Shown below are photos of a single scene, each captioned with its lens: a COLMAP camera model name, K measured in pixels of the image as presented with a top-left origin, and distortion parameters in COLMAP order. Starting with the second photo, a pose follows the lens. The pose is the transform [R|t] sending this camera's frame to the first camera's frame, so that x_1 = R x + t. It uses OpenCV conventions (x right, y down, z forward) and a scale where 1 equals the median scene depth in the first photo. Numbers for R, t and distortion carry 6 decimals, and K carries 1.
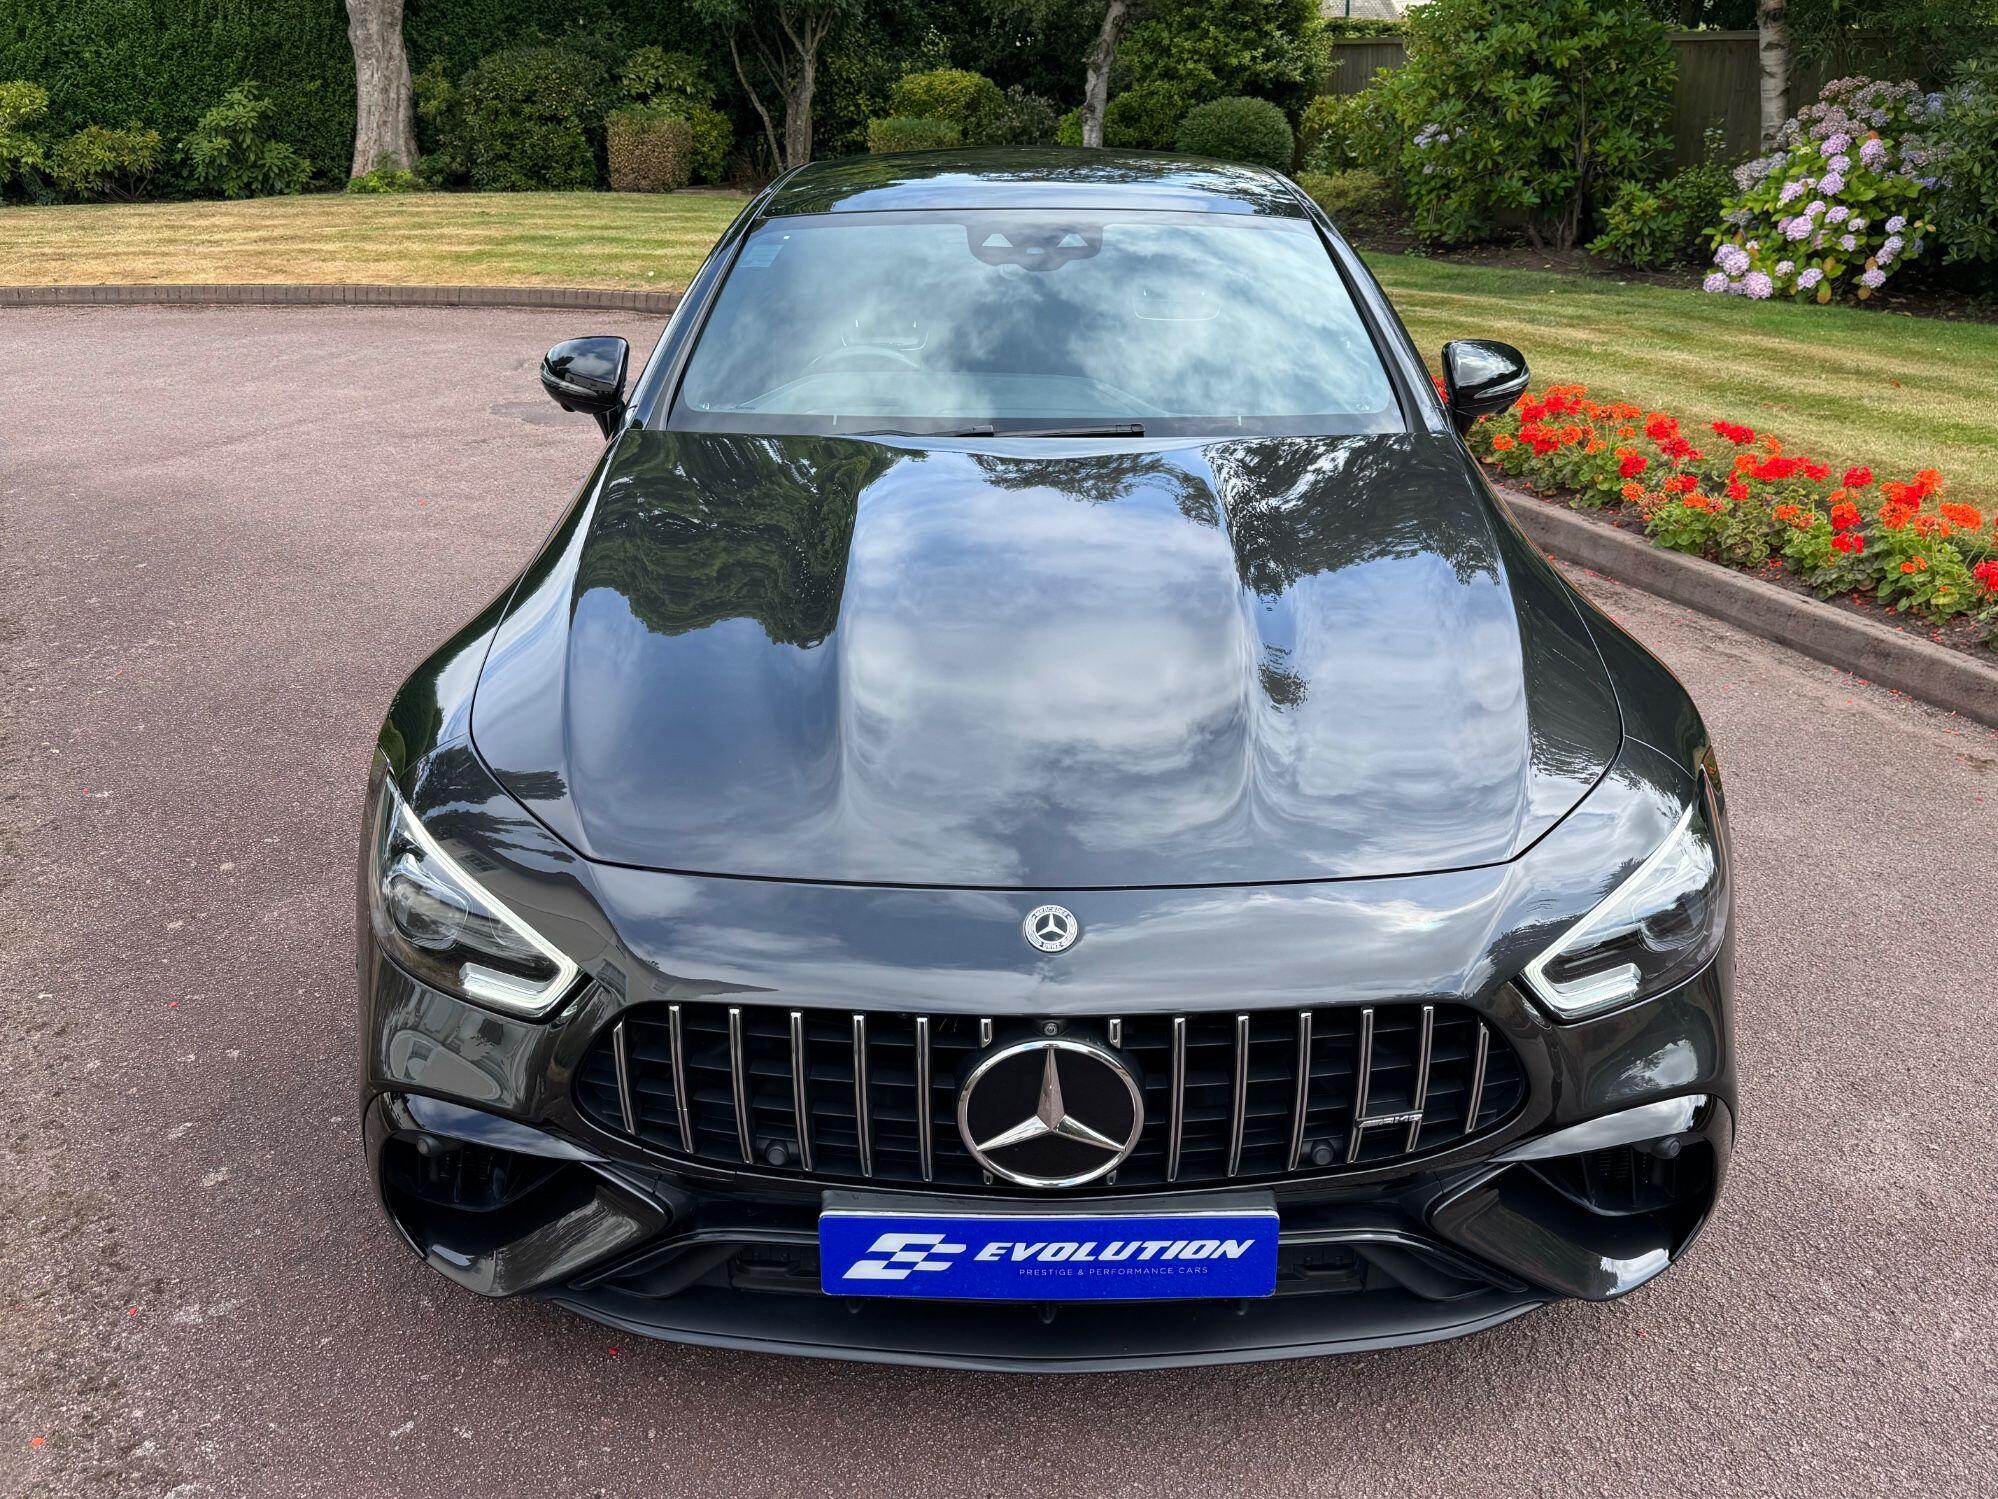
lens RADIAL K [[1740.2, 0, 1017.6], [0, 1740.2, 721.1], [0, 0, 1]] dist [0.060936, -0.074254]
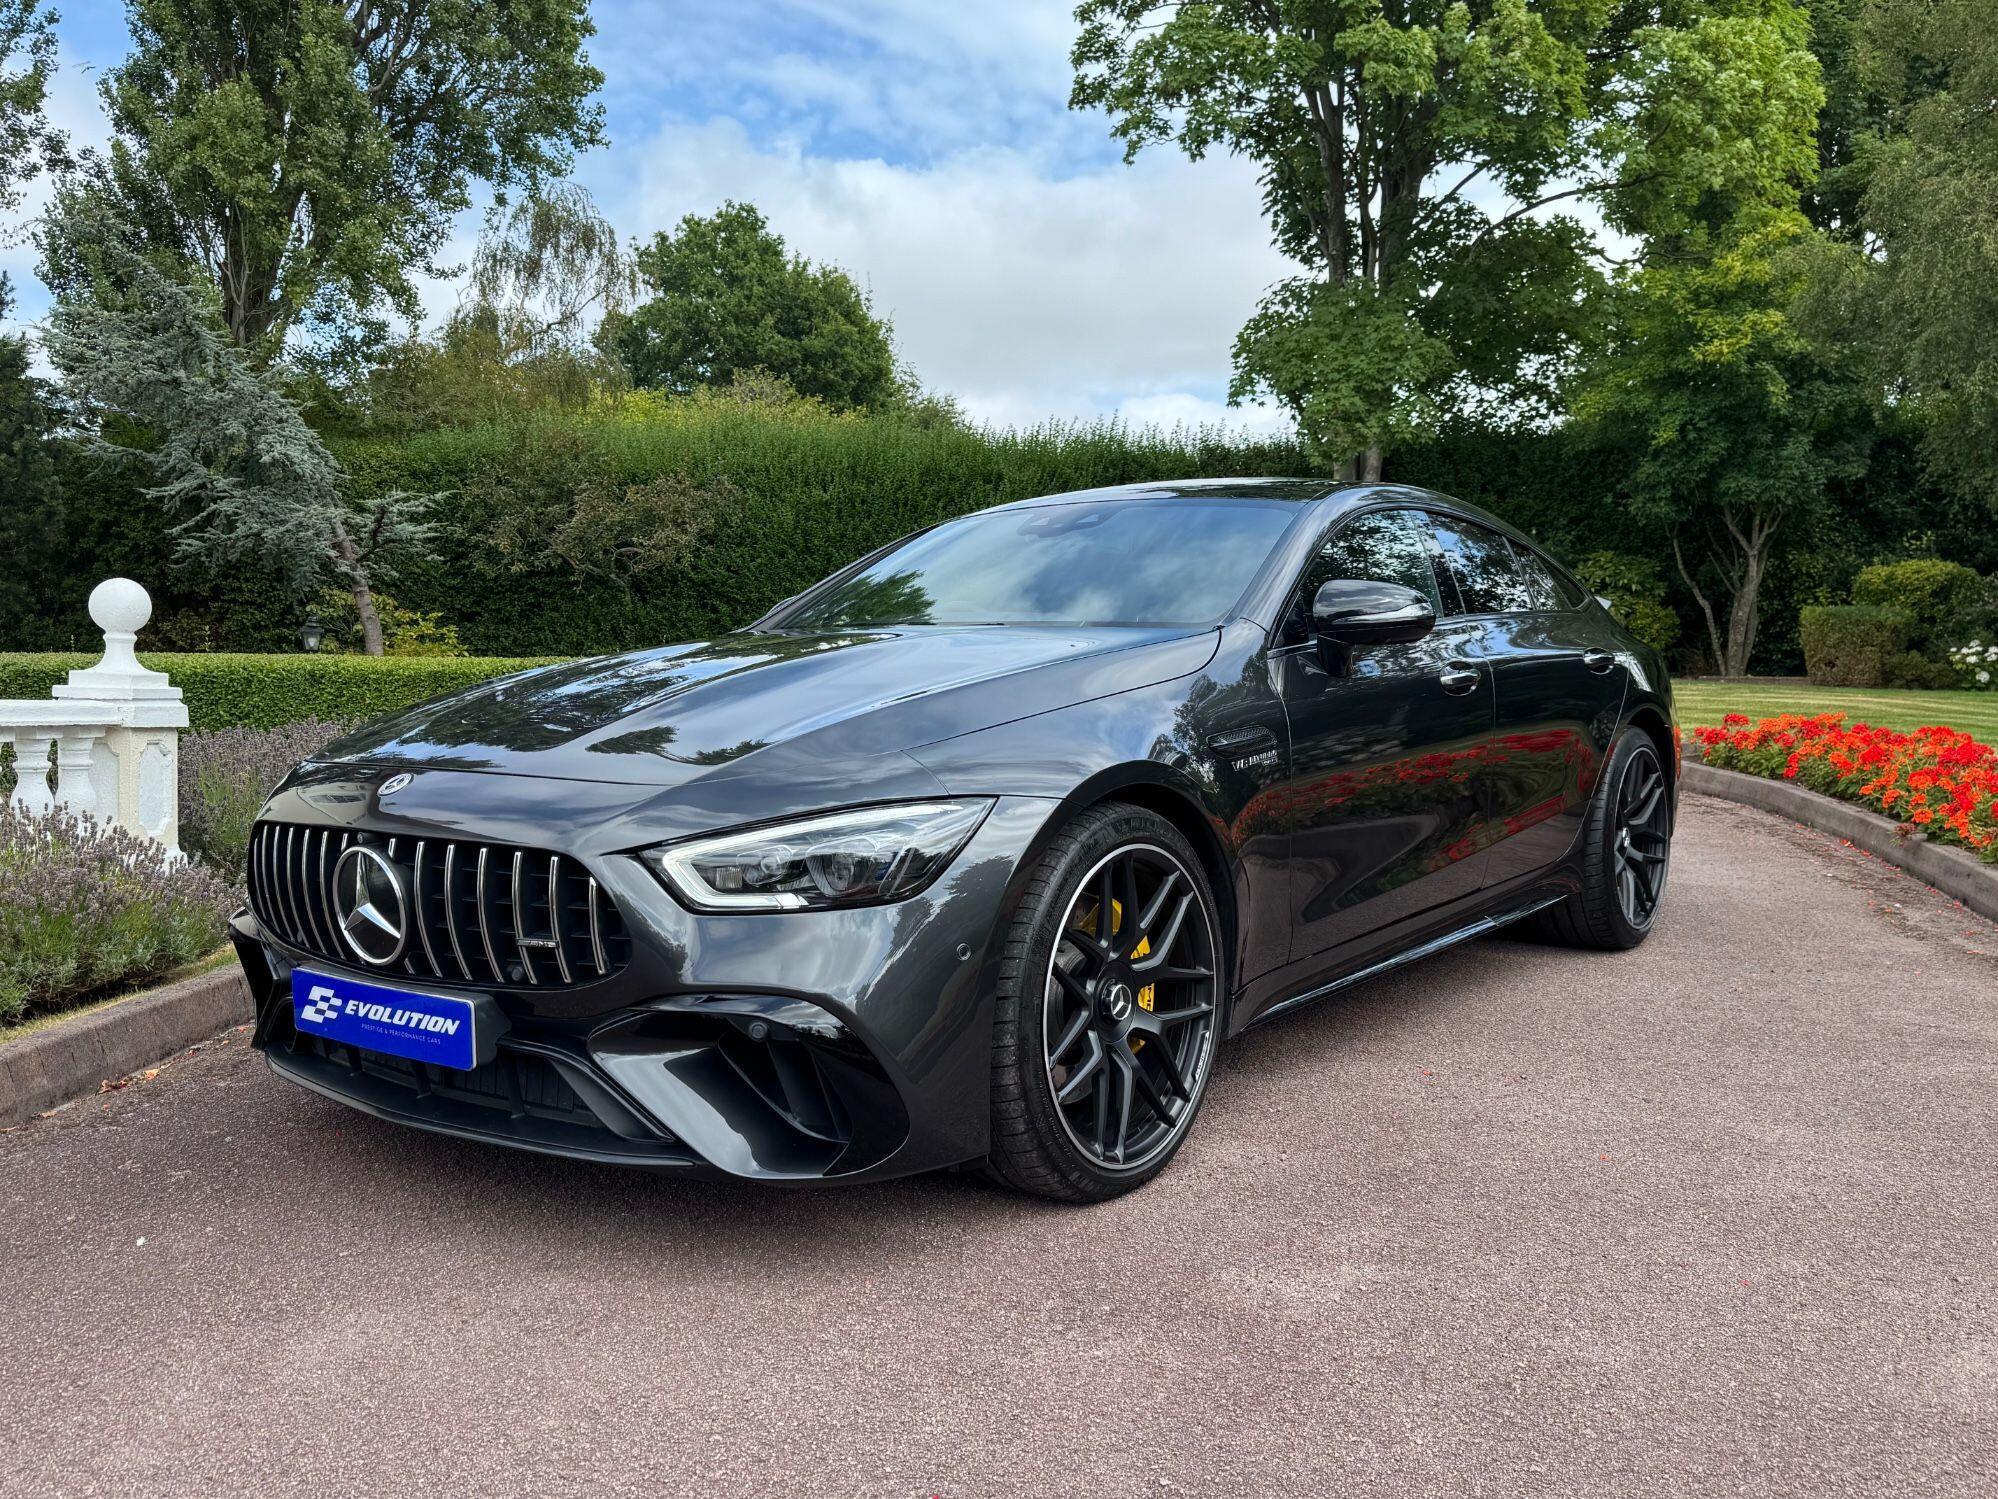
lens RADIAL K [[1740.2, 0, 1000.8], [0, 1740.2, 740.4], [0, 0, 1]] dist [0.060936, -0.074254]
pose [[0.786486, 0.024620, -0.617118, 0.173548], [-0.203538, 0.953717, -0.221349, 0.038994], [0.583106, 0.299695, 0.755096, 0.014570]]
